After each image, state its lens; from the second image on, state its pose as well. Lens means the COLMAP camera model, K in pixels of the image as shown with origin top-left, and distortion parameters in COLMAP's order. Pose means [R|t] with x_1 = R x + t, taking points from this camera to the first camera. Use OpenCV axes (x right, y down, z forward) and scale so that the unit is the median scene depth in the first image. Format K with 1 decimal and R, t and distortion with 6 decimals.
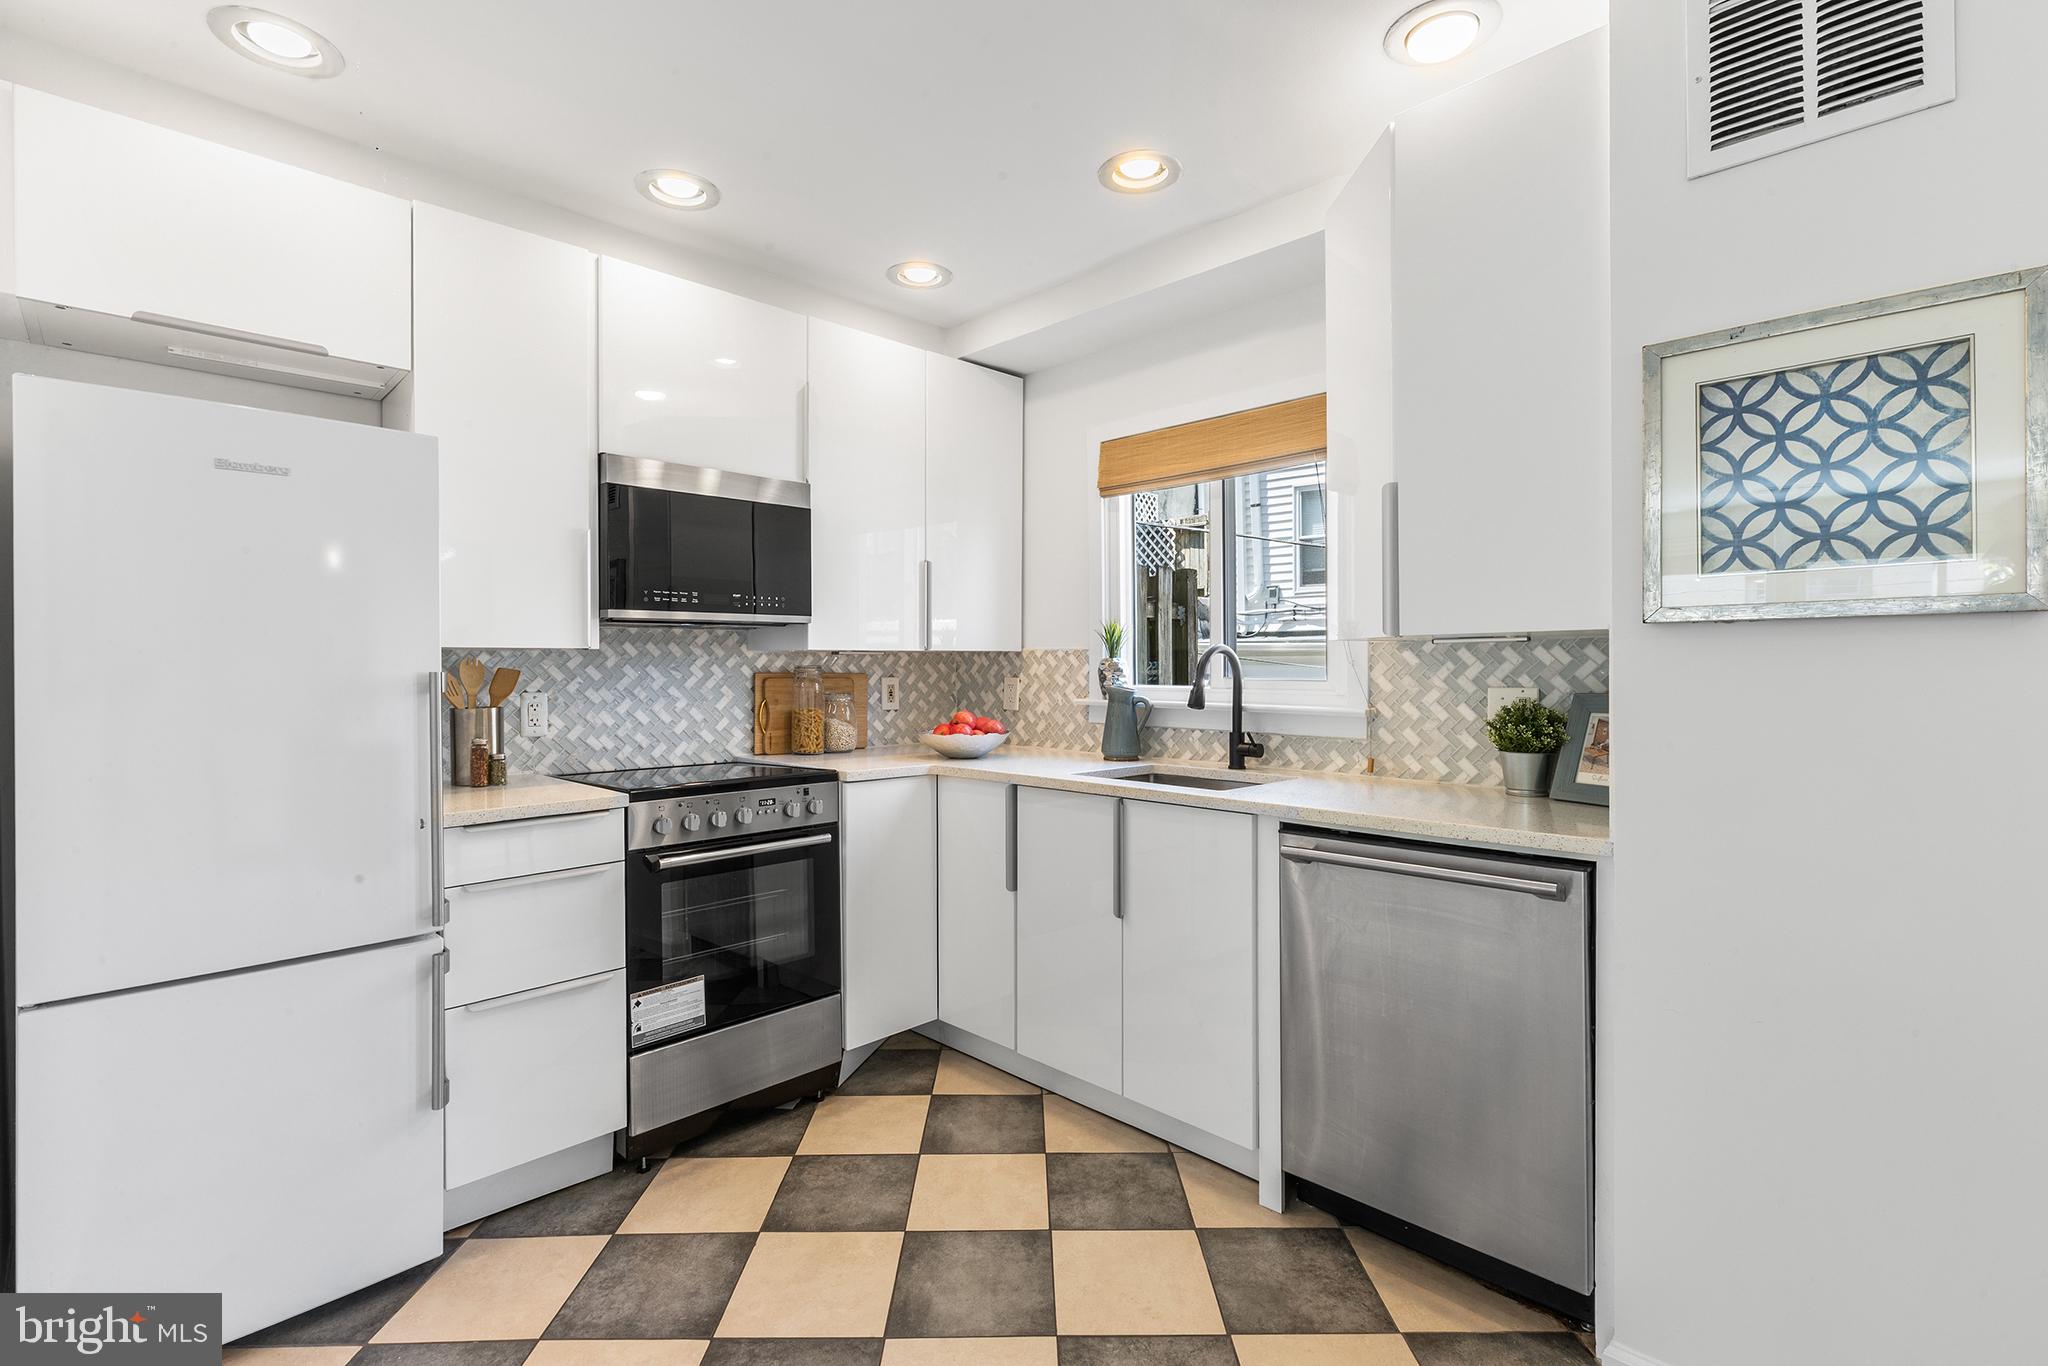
lens RADIAL K [[930.8, 0, 1026.4], [0, 930.8, 671.1], [0, 0, 1]] dist [0.003379, -0.001312]
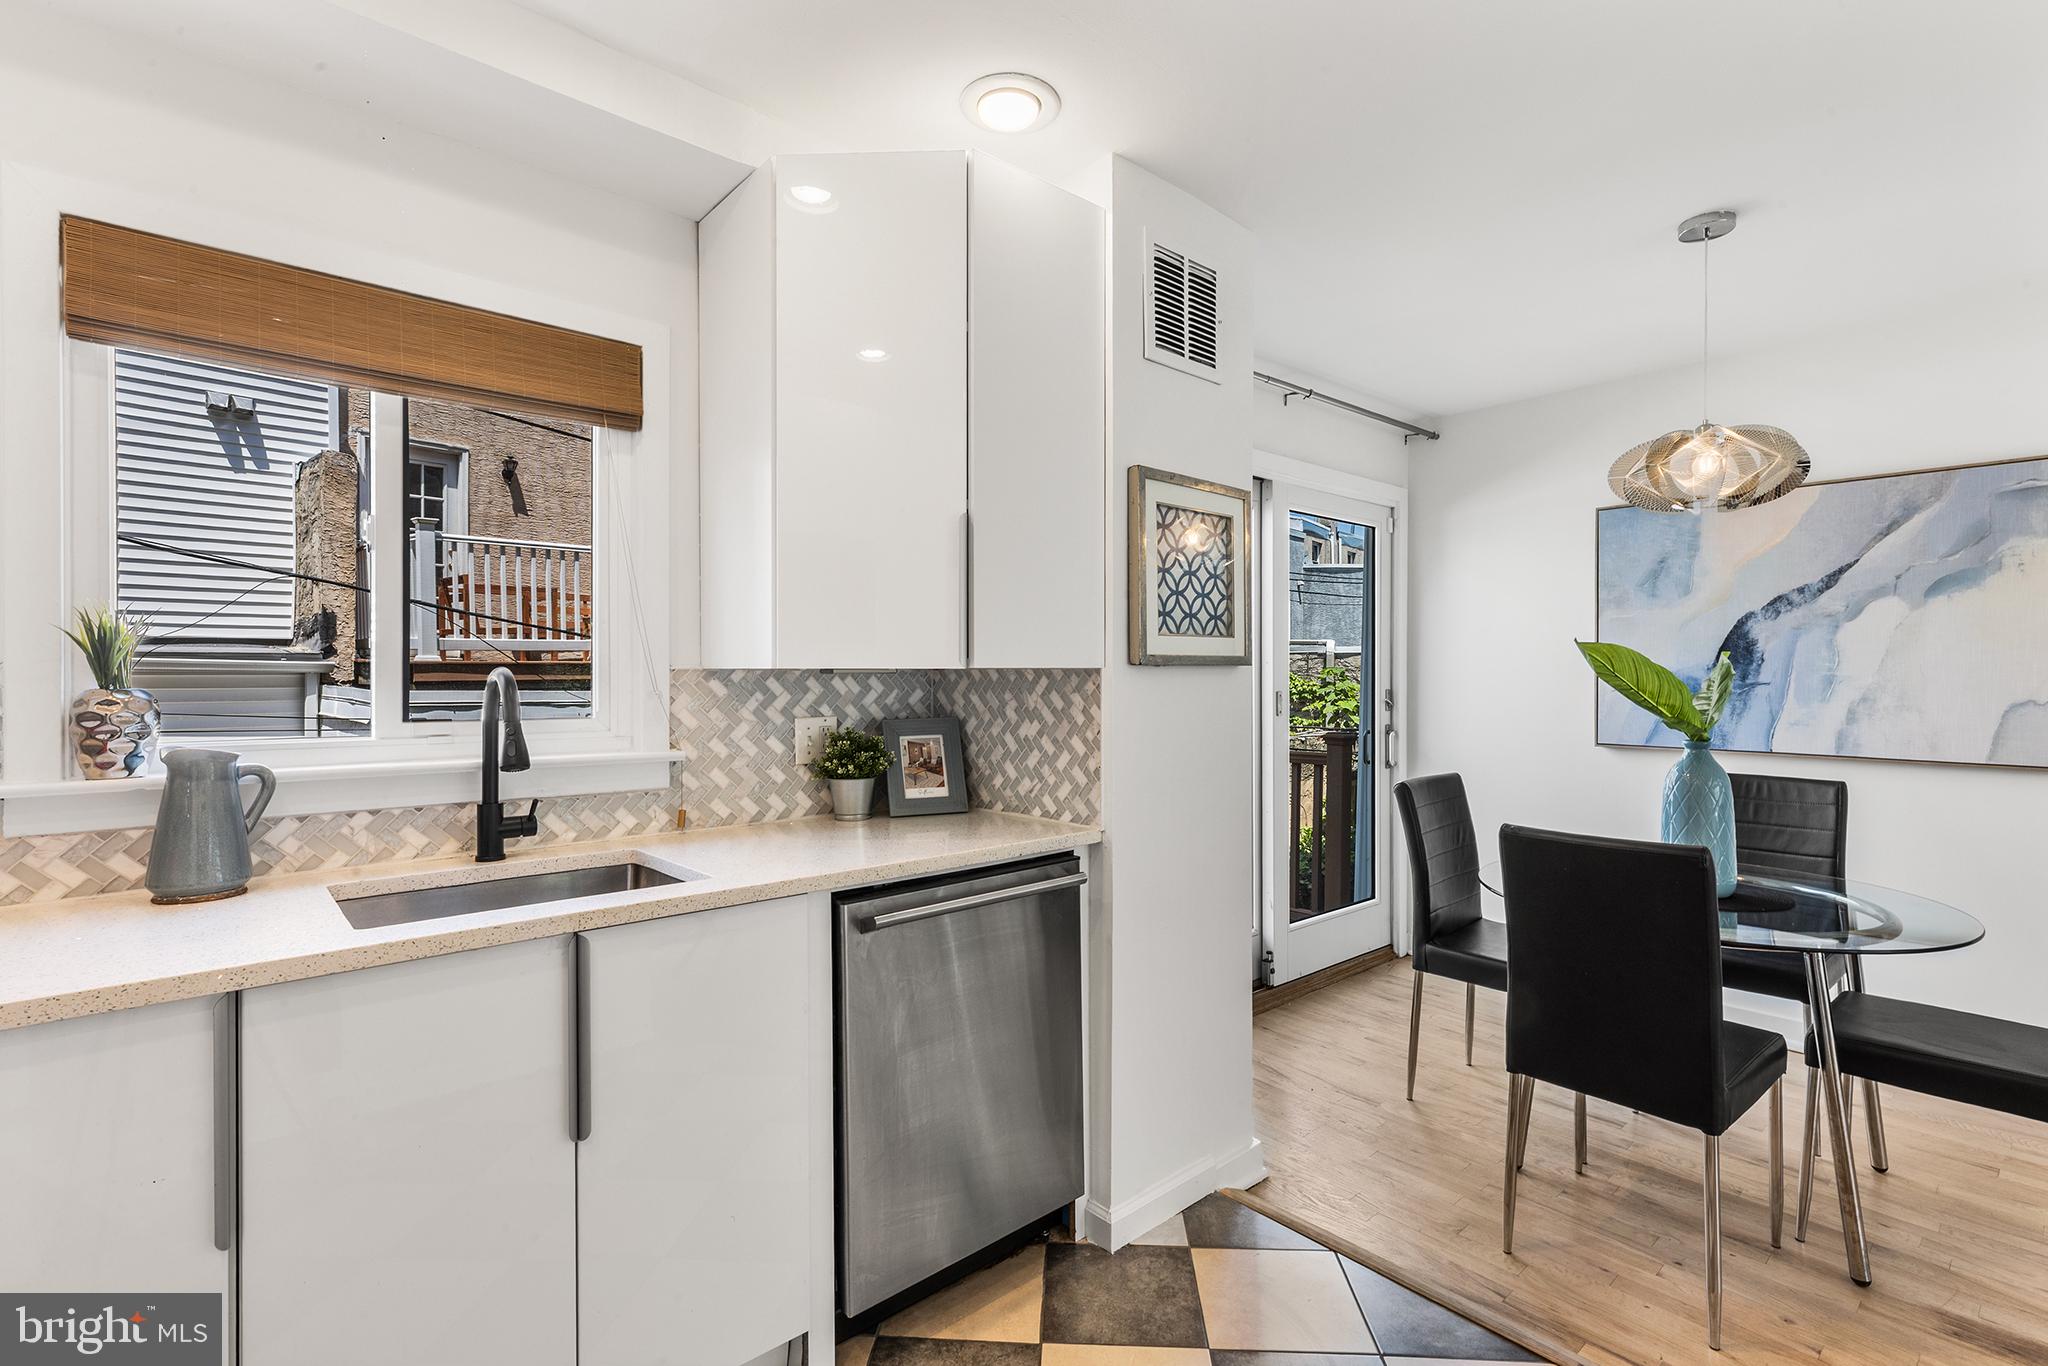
lens RADIAL K [[930.8, 0, 1018.2], [0, 930.8, 680.4], [0, 0, 1]] dist [0.003379, -0.001312]
pose [[0.072042, 0.001792, 0.997400, -0.459232], [0.009668, 0.999950, -0.002495, -0.017205], [-0.997355, 0.009822, 0.072021, 0.683828]]
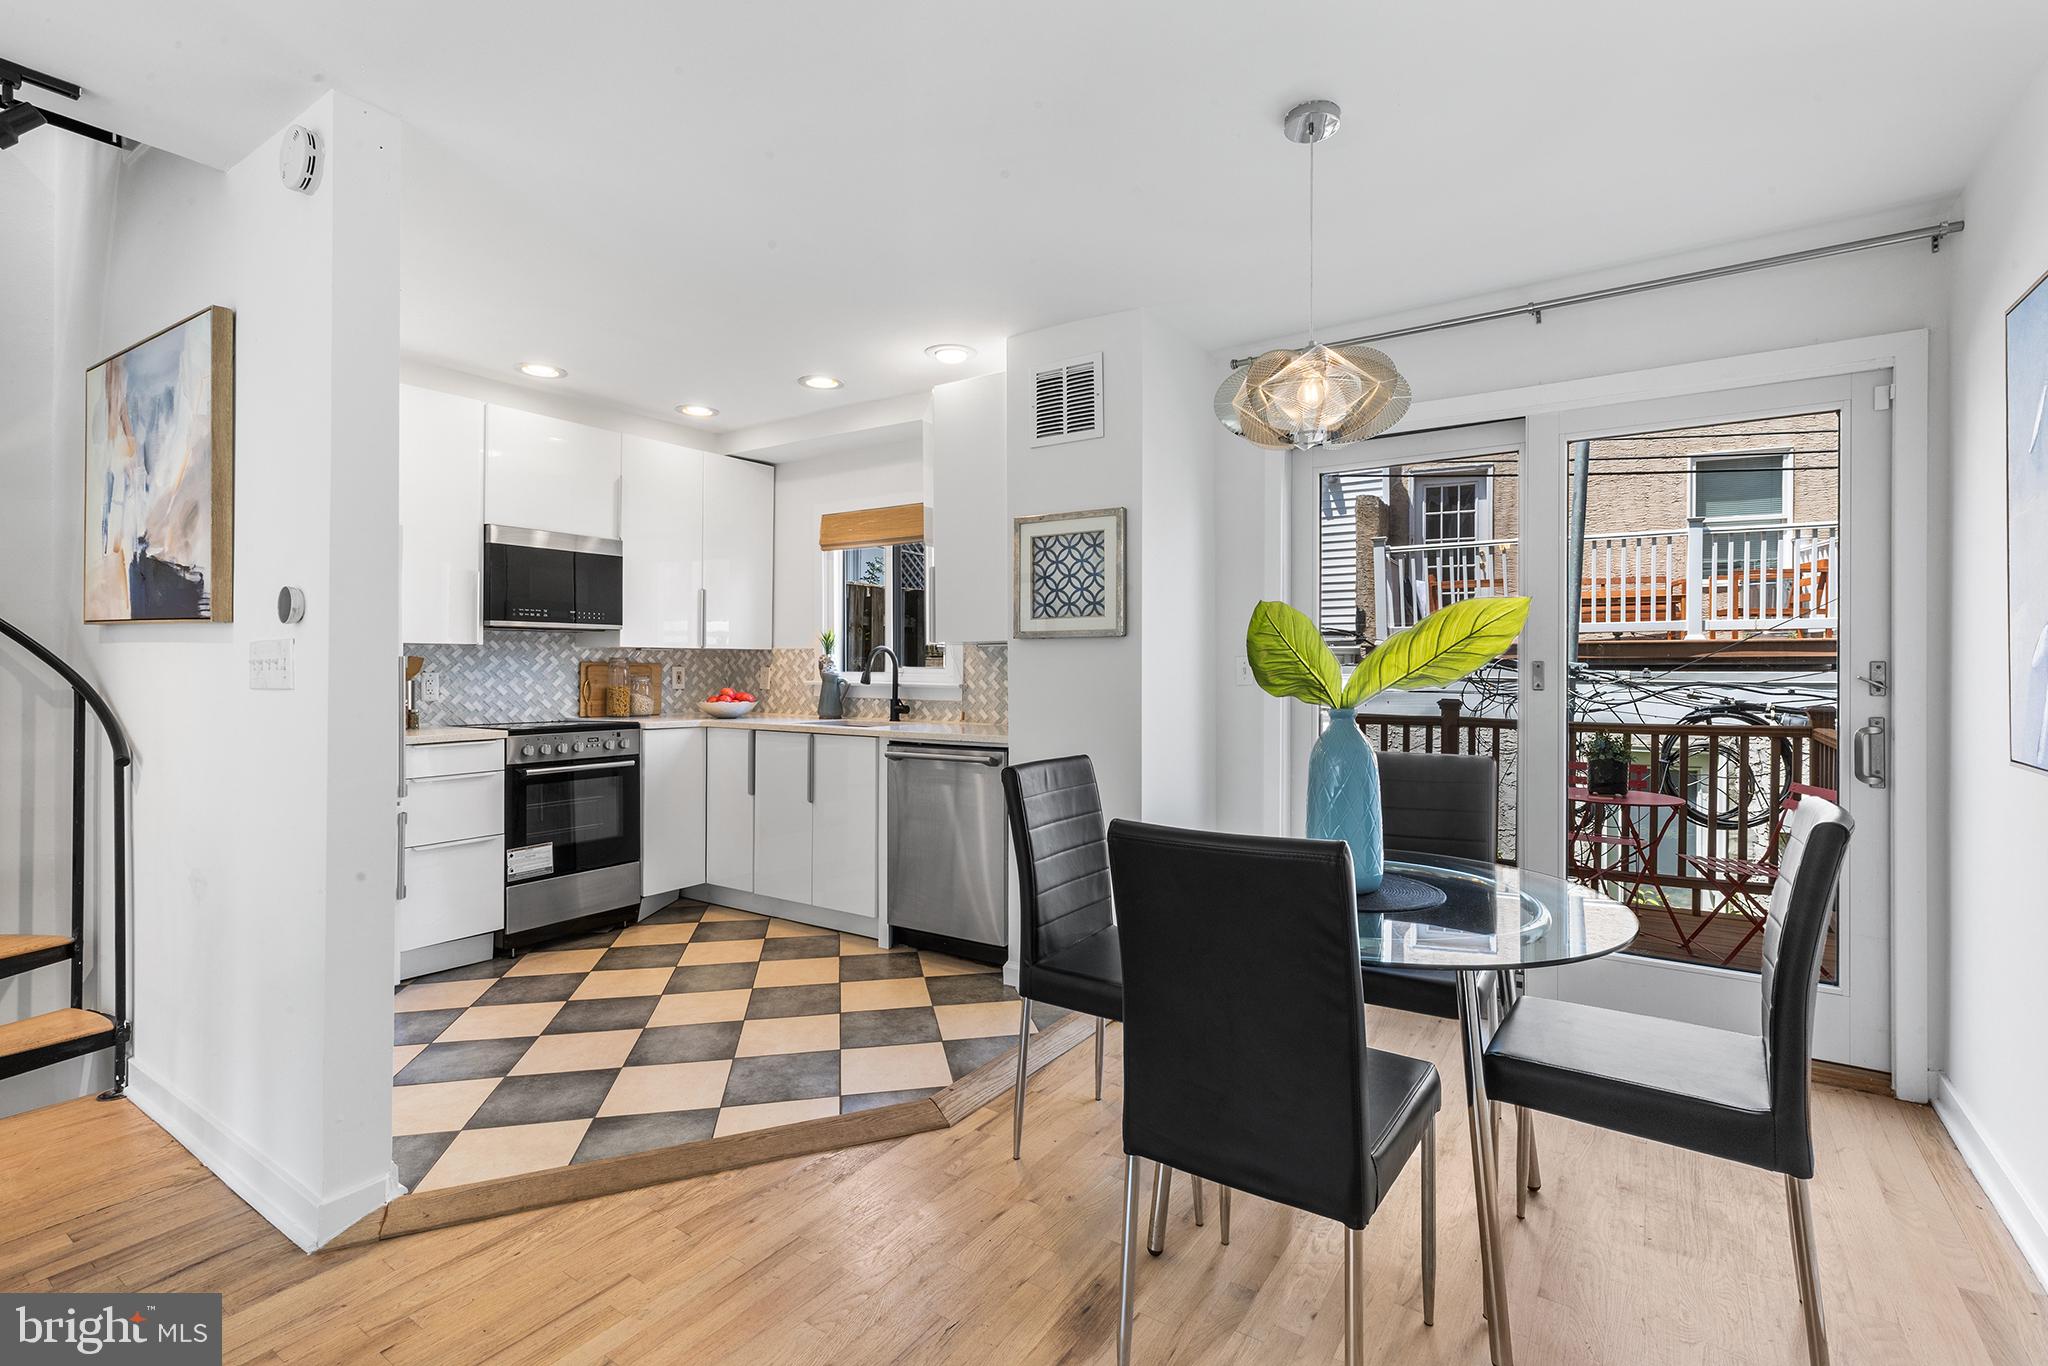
lens RADIAL K [[930.8, 0, 1032.8], [0, 930.8, 664.3], [0, 0, 1]] dist [0.003379, -0.001312]
pose [[0.980303, 0.006934, 0.197378, 0.162032], [-0.005128, 0.999940, -0.009659, 0.021393], [-0.197433, 0.008457, 0.980280, -0.794248]]
